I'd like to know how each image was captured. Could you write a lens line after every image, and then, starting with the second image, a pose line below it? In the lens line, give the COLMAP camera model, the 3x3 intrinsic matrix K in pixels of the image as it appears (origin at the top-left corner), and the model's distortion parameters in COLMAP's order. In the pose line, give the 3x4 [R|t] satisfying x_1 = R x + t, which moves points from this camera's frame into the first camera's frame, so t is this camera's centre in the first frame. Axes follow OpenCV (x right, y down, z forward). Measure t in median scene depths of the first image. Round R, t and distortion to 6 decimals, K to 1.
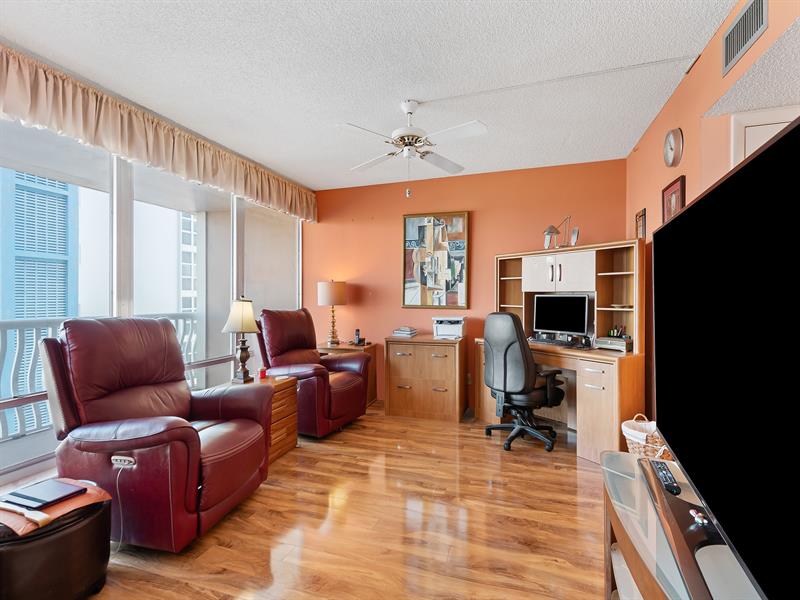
lens RADIAL K [[379.7, 0, 402.9], [0, 379.7, 299.4], [0, 0, 1]] dist [0.016360, -0.005800]
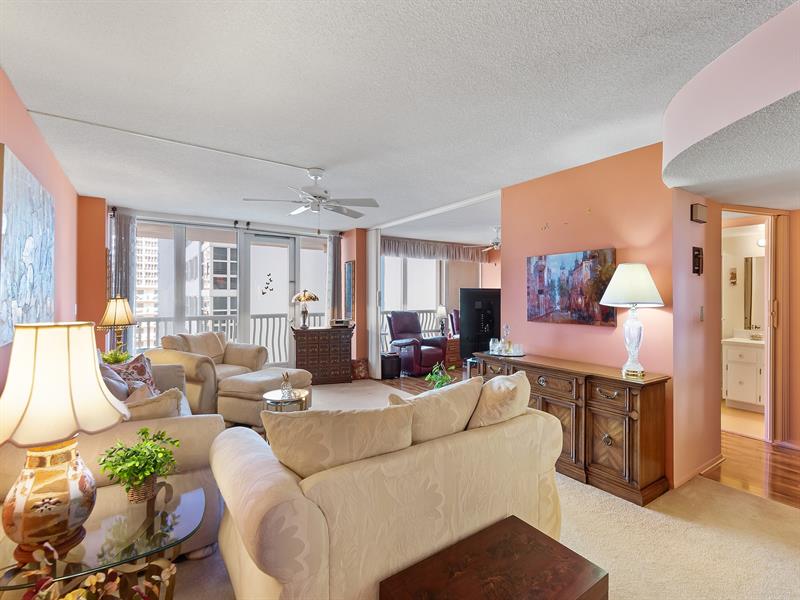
lens RADIAL K [[379.7, 0, 402.9], [0, 379.7, 299.4], [0, 0, 1]] dist [0.016360, -0.005800]
pose [[0.802450, 0.005684, -0.596692, 1.148904], [-0.002049, 0.999975, 0.006769, -0.072924], [0.596716, -0.004209, 0.802442, -1.545983]]
